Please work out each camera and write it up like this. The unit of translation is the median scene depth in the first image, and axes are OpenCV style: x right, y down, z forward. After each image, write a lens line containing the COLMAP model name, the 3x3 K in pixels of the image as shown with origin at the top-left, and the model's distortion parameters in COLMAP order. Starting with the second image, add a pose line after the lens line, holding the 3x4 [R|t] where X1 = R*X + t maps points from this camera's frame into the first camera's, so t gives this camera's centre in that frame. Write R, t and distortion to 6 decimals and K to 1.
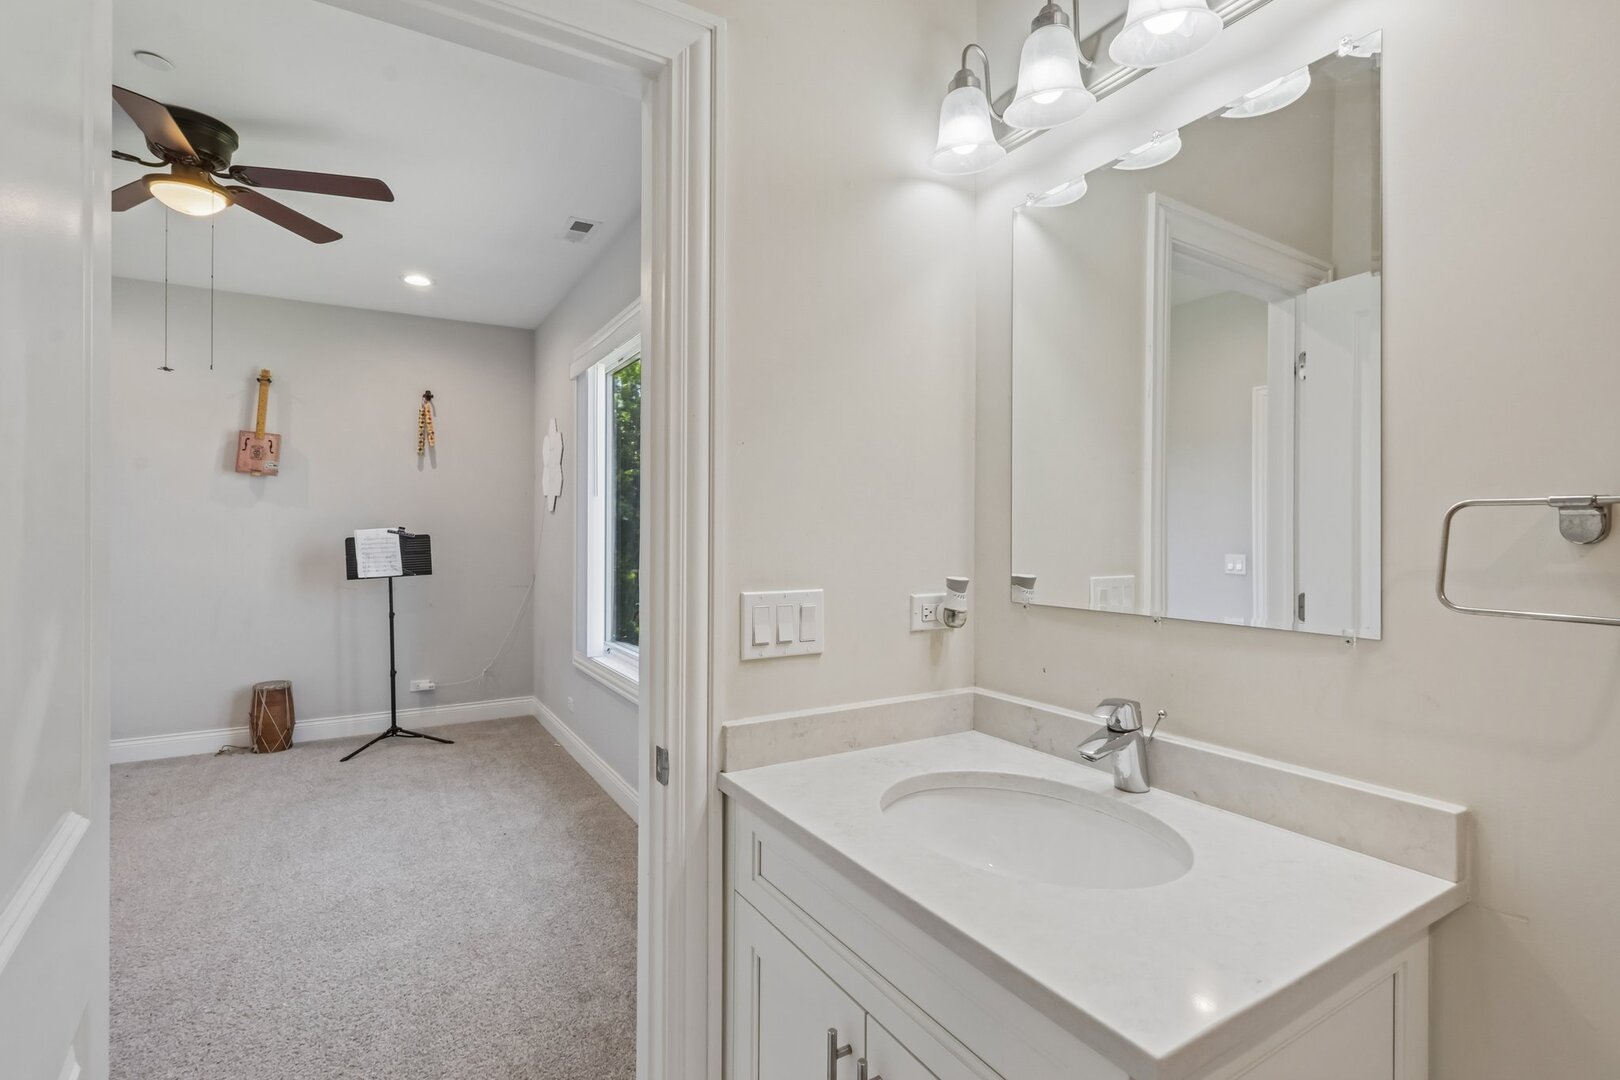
lens RADIAL K [[754.2, 0, 804.7], [0, 754.2, 537.4], [0, 0, 1]] dist [-0.000755, 0.000074]
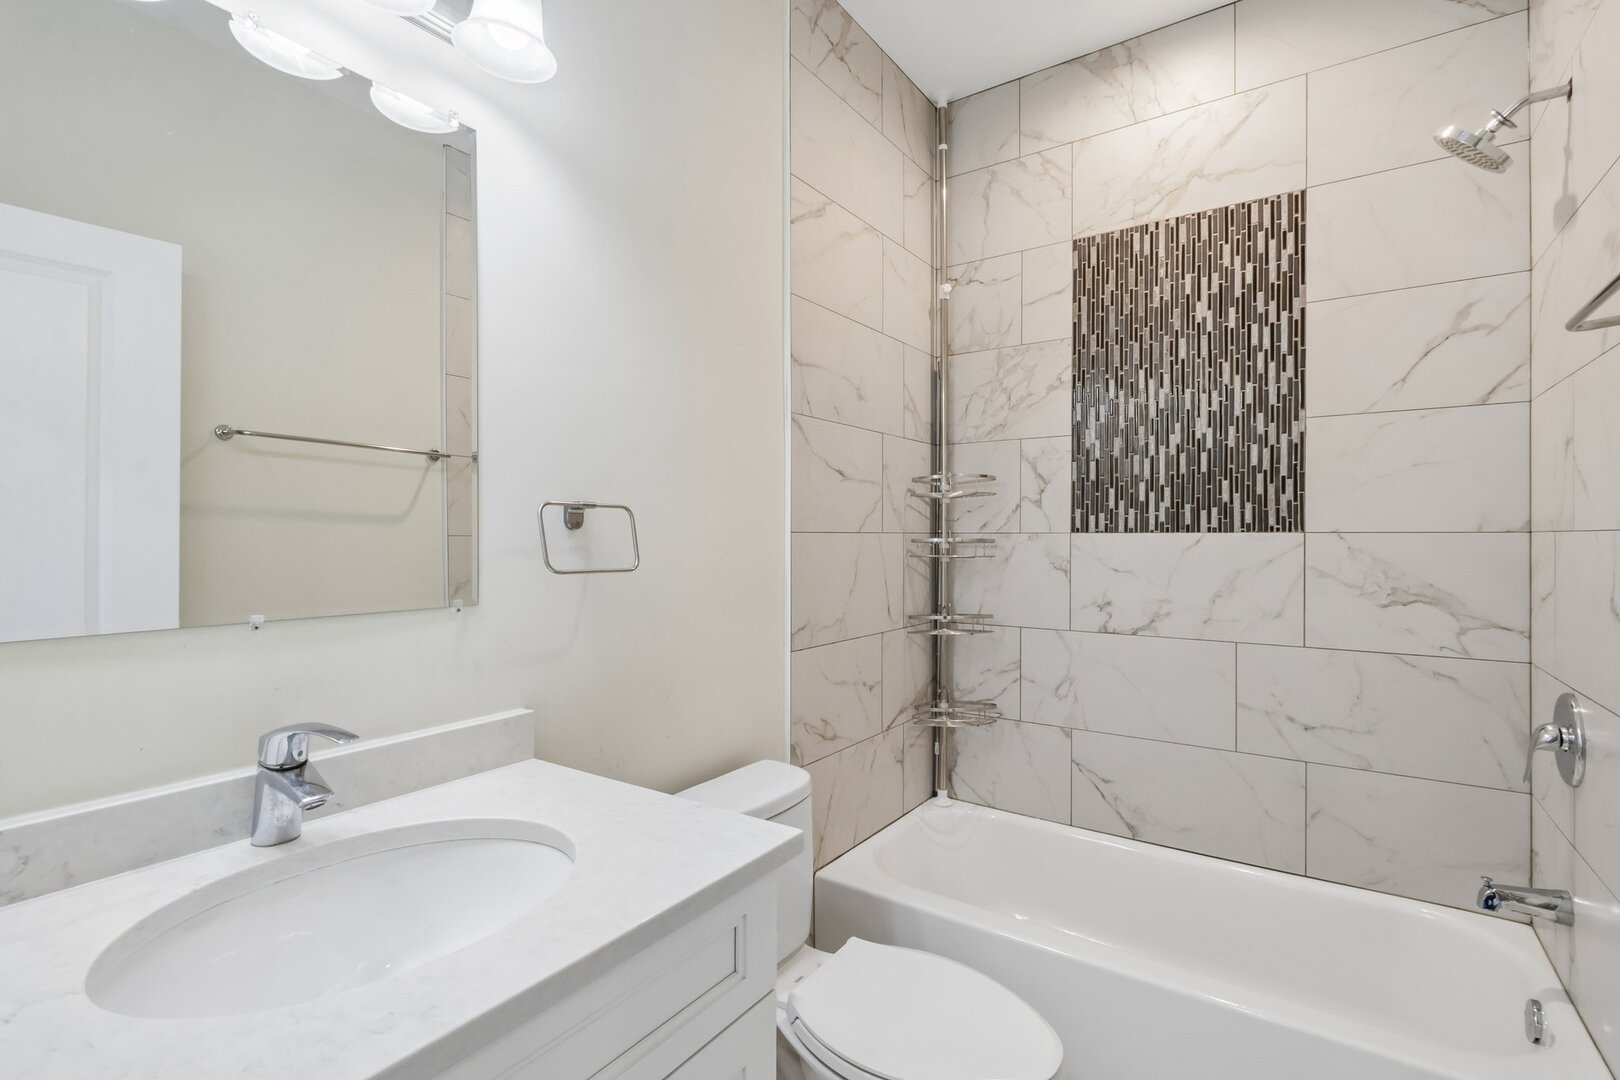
lens RADIAL K [[754.2, 0, 804.7], [0, 754.2, 537.4], [0, 0, 1]] dist [-0.000755, 0.000074]
pose [[-0.412780, -0.014075, 0.910722, -0.552138], [-0.007689, 0.999899, 0.011968, -0.002356], [-0.910799, -0.002062, -0.412846, 0.862151]]
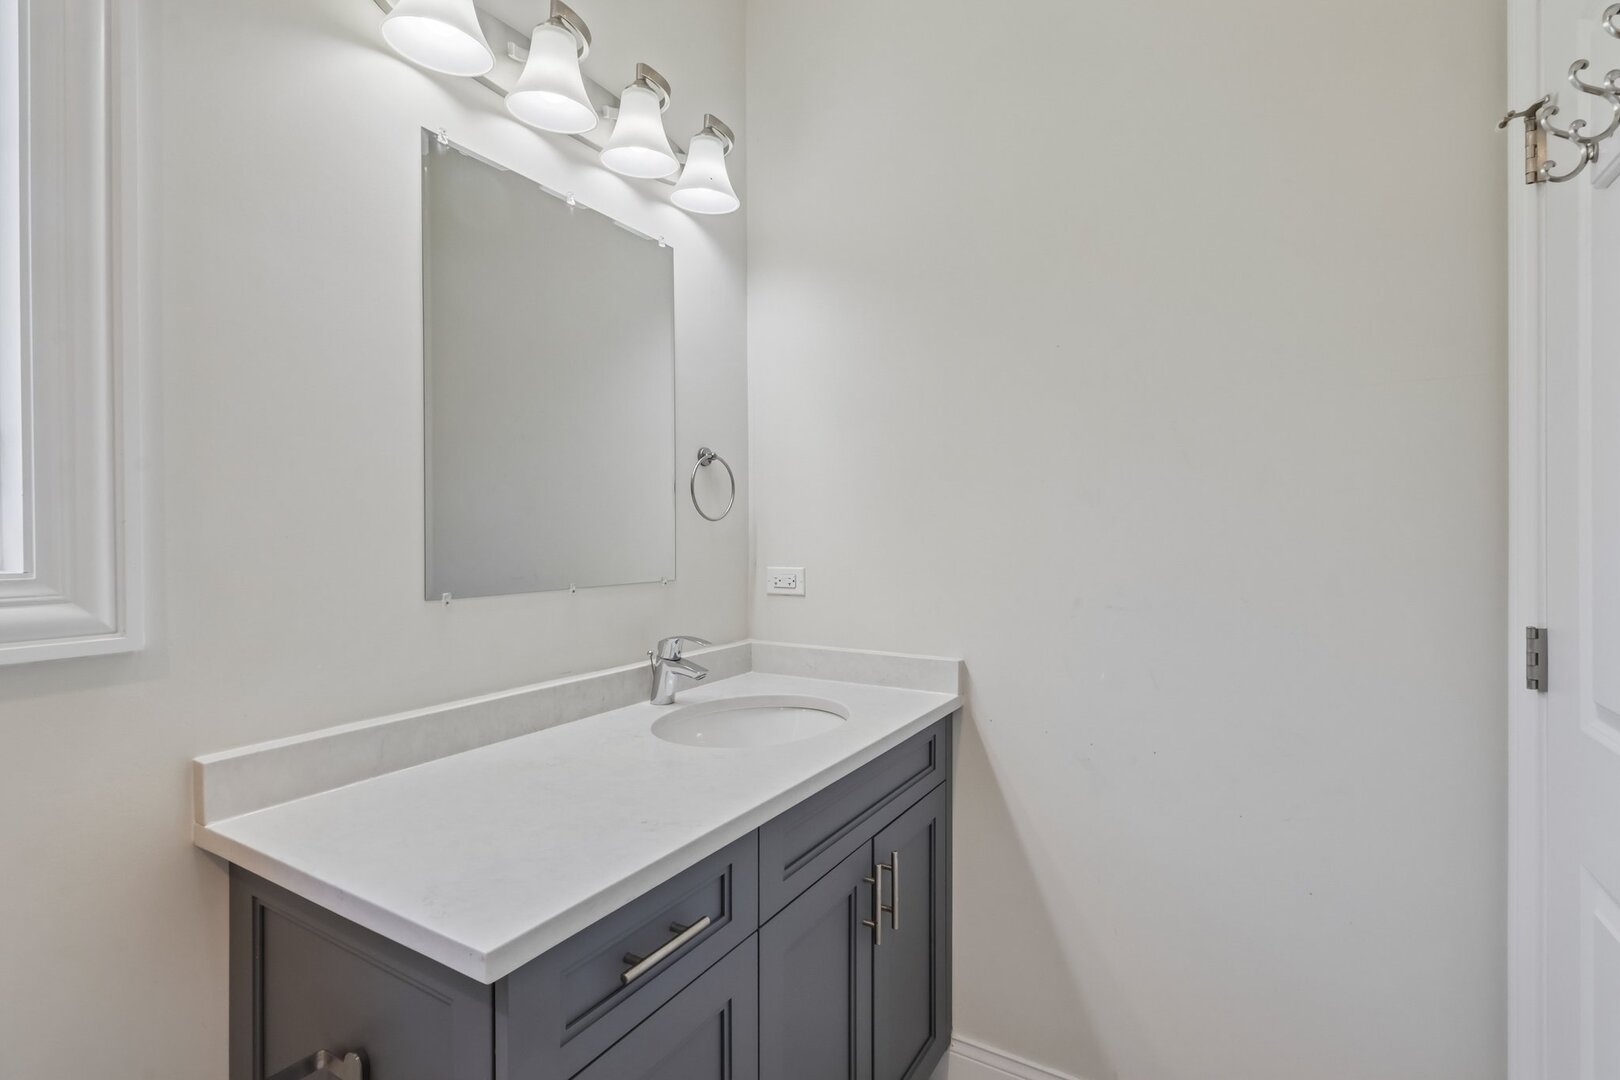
lens RADIAL K [[754.2, 0, 804.7], [0, 754.2, 537.4], [0, 0, 1]] dist [-0.000755, 0.000074]
pose [[-0.520904, -0.019678, 0.853389, -0.941842], [-0.008614, 0.999805, 0.017796, 0.001881], [-0.853572, 0.001919, -0.520971, 1.592337]]
